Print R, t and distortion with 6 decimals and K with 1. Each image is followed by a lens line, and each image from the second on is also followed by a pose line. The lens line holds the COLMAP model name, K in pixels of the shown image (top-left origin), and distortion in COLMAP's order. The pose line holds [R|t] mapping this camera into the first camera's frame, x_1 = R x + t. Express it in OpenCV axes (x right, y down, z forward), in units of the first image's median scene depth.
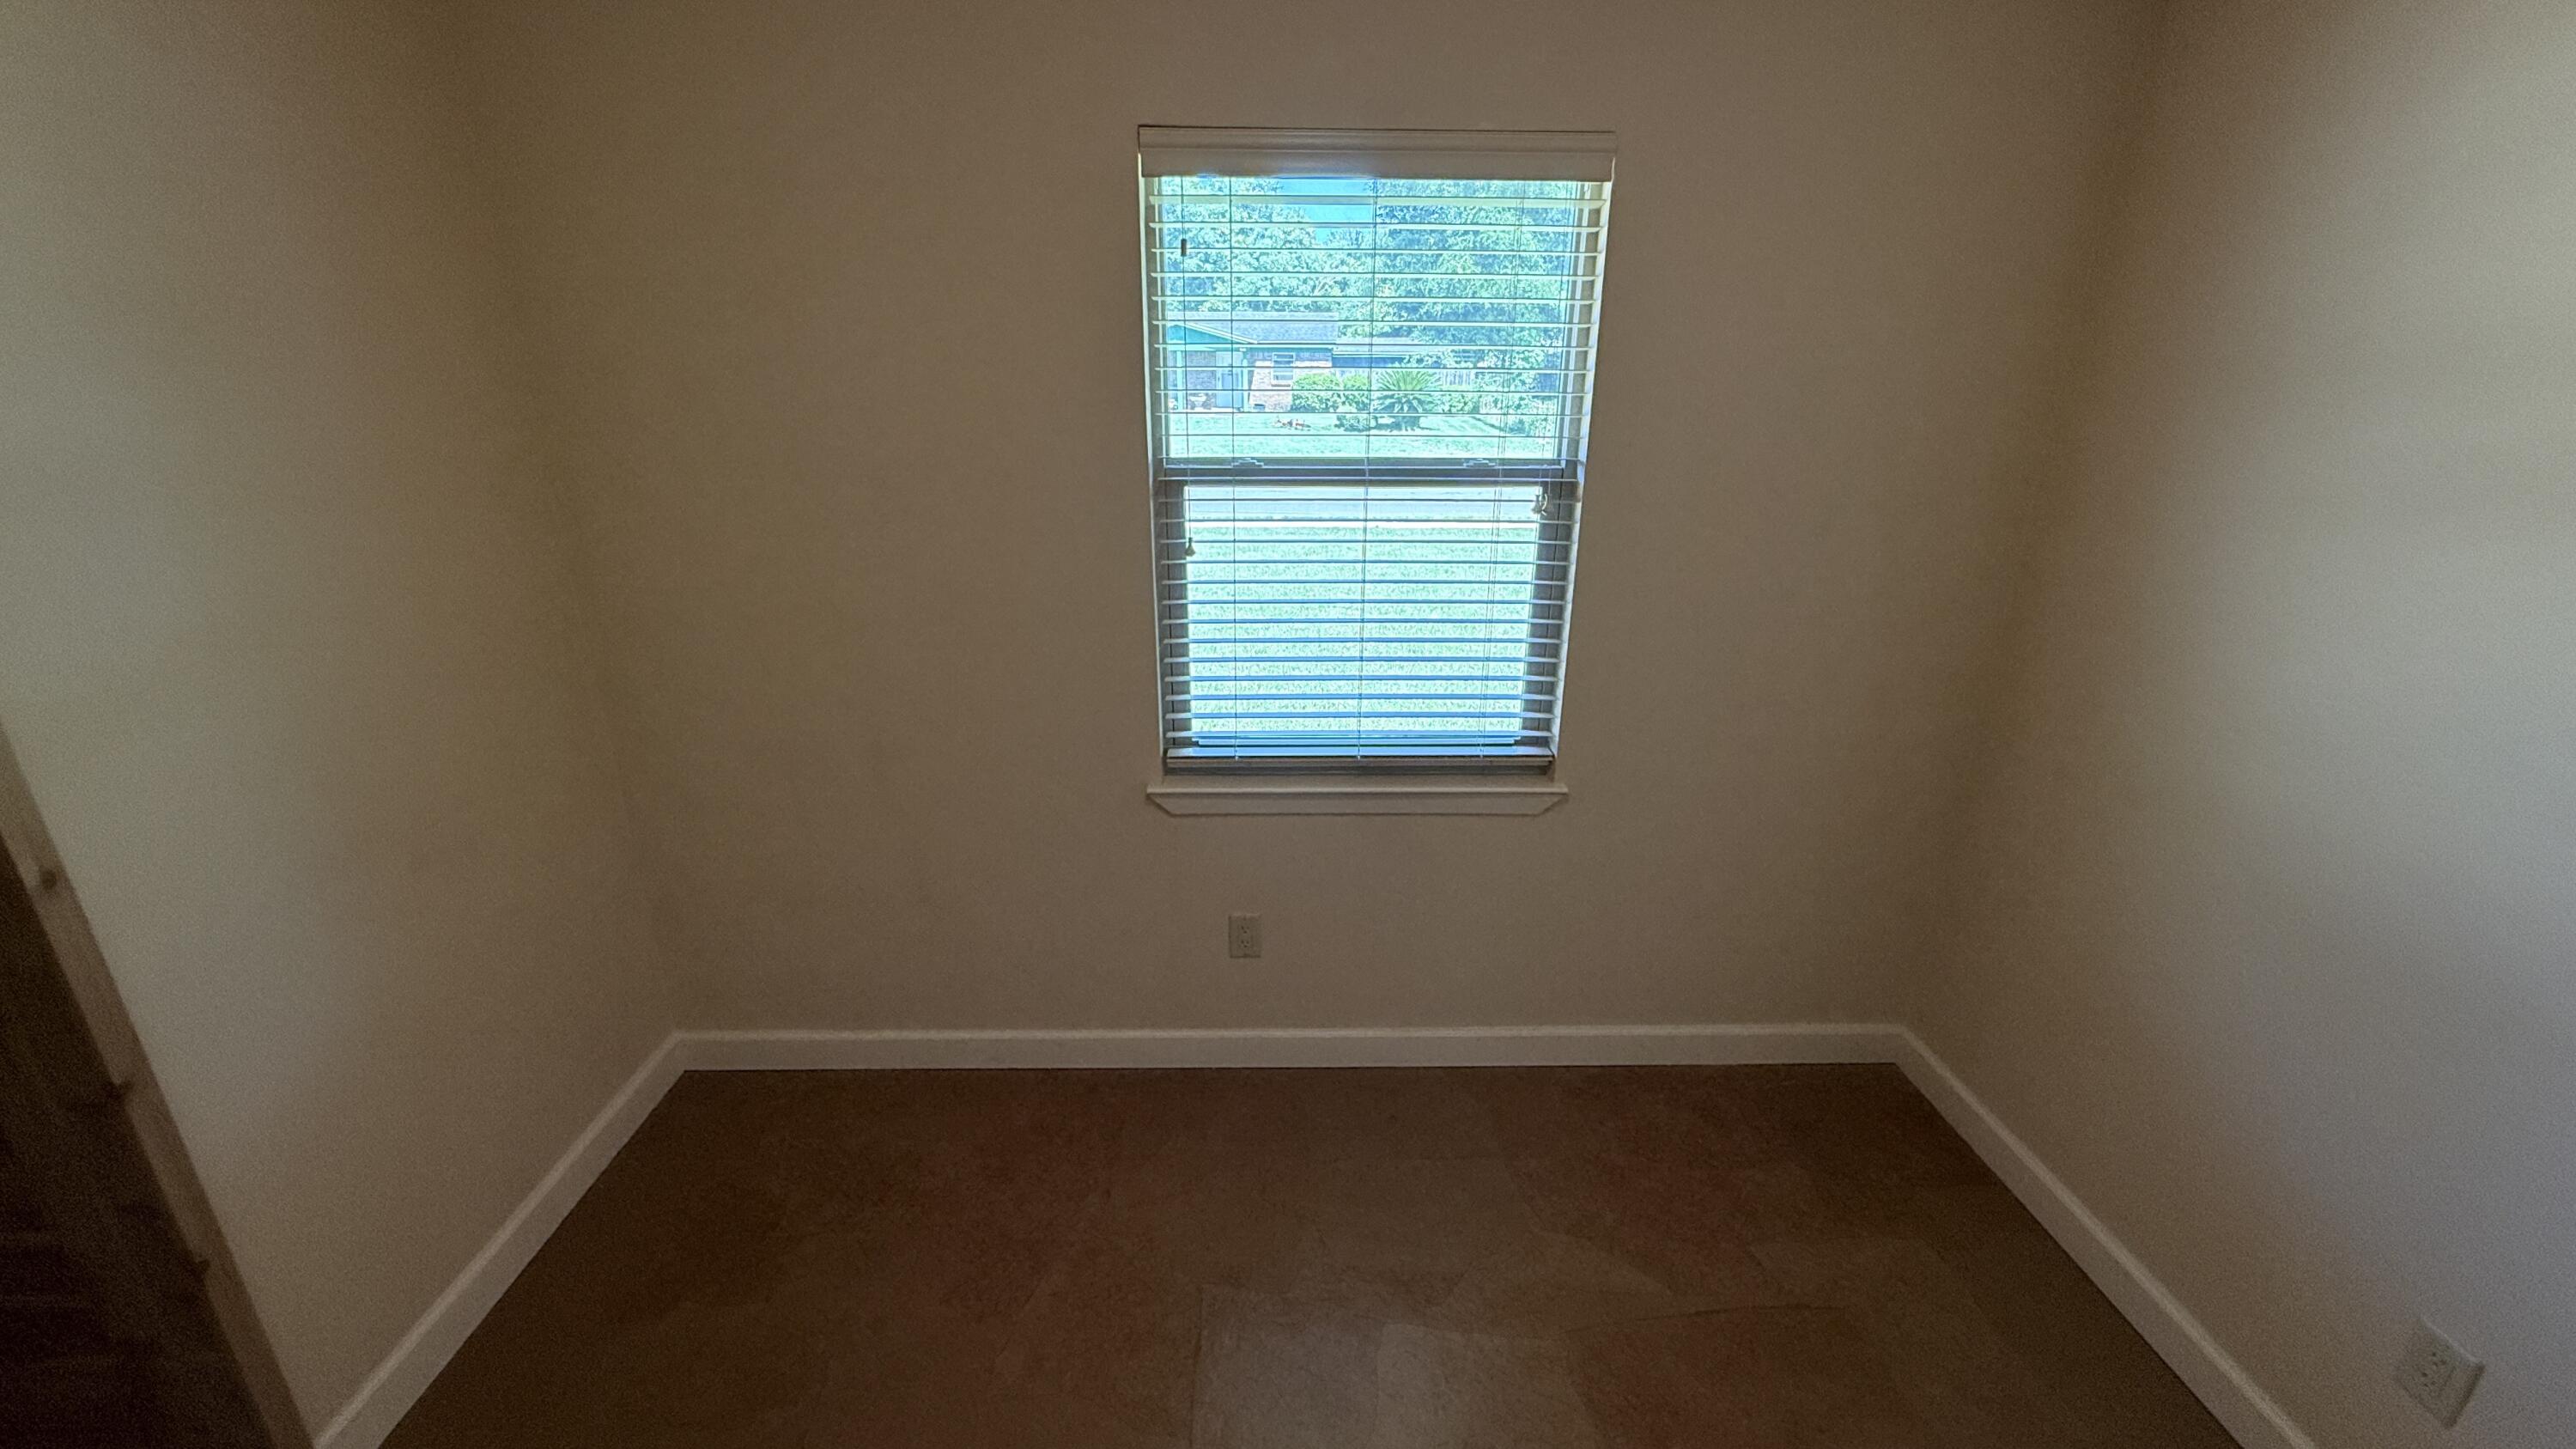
lens RADIAL K [[1025.7, 0, 1282.2], [0, 1025.7, 723.6], [0, 0, 1]] dist [0.001062, 0.000170]
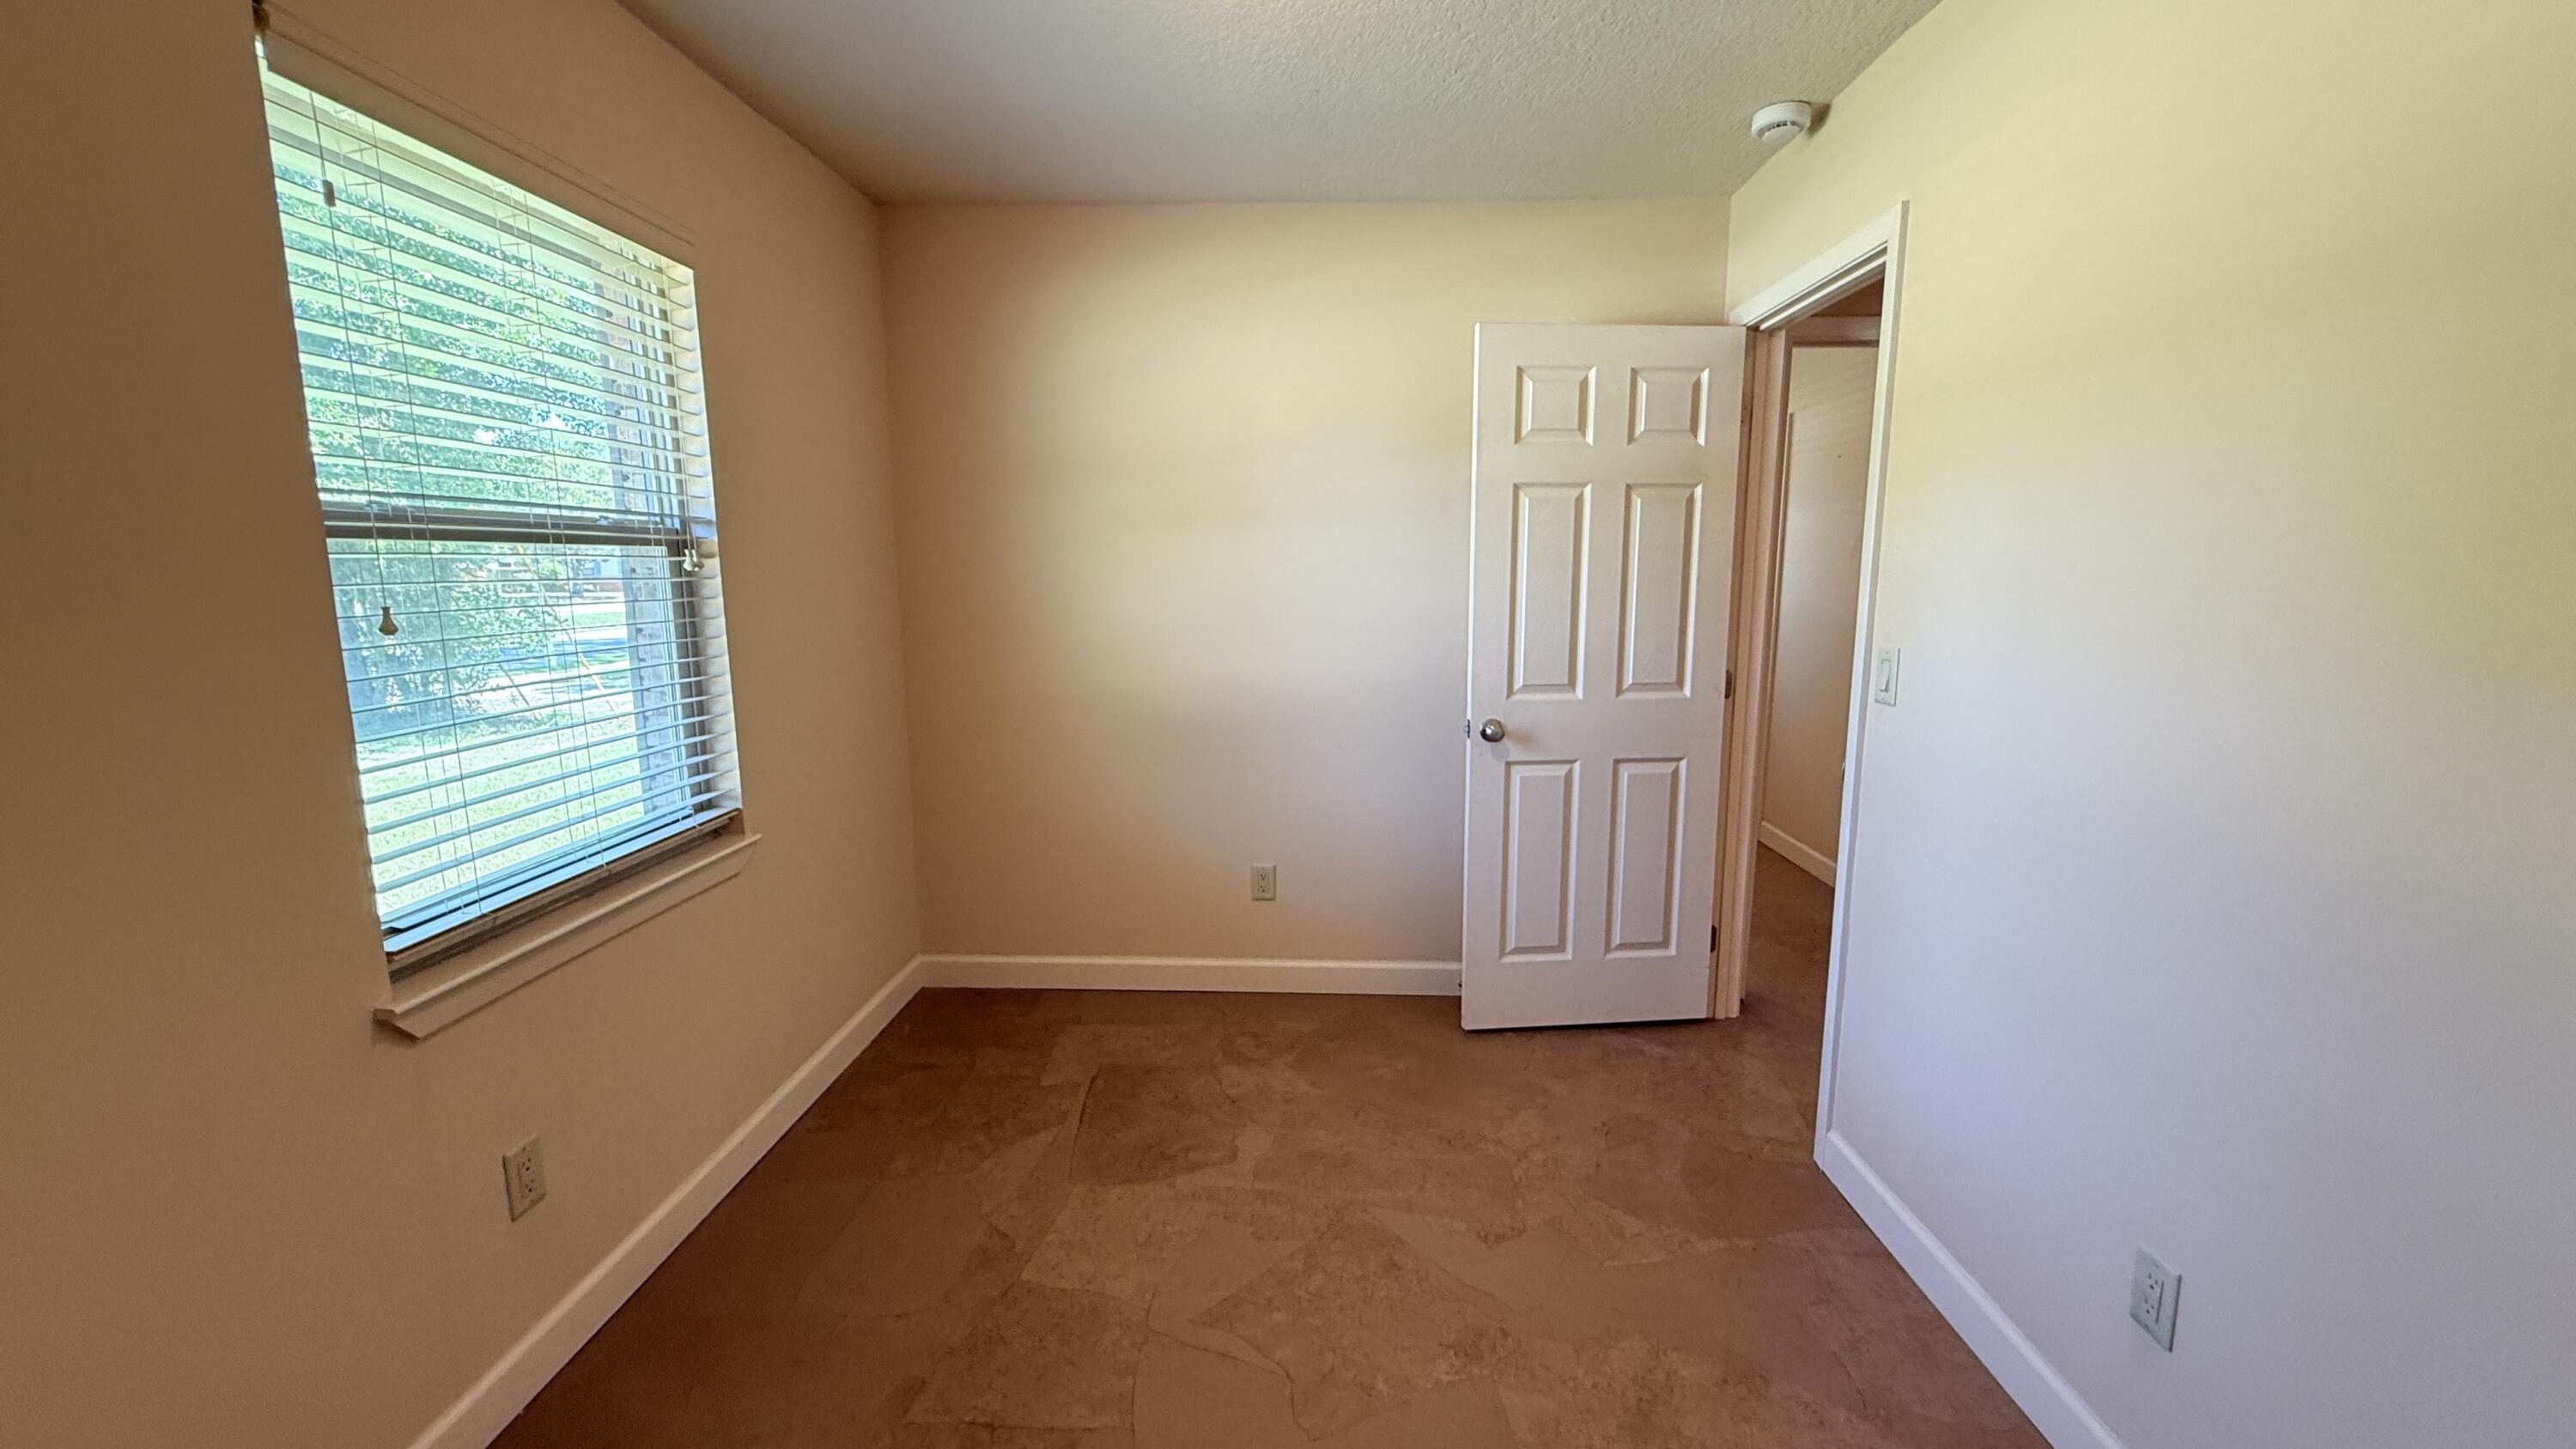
lens RADIAL K [[1025.7, 0, 1282.2], [0, 1025.7, 723.6], [0, 0, 1]] dist [0.001062, 0.000170]
pose [[0.070996, -0.163318, 0.984016, -0.671639], [0.328707, 0.935231, 0.131505, -0.003643], [-0.941759, 0.314117, 0.120082, 0.351242]]
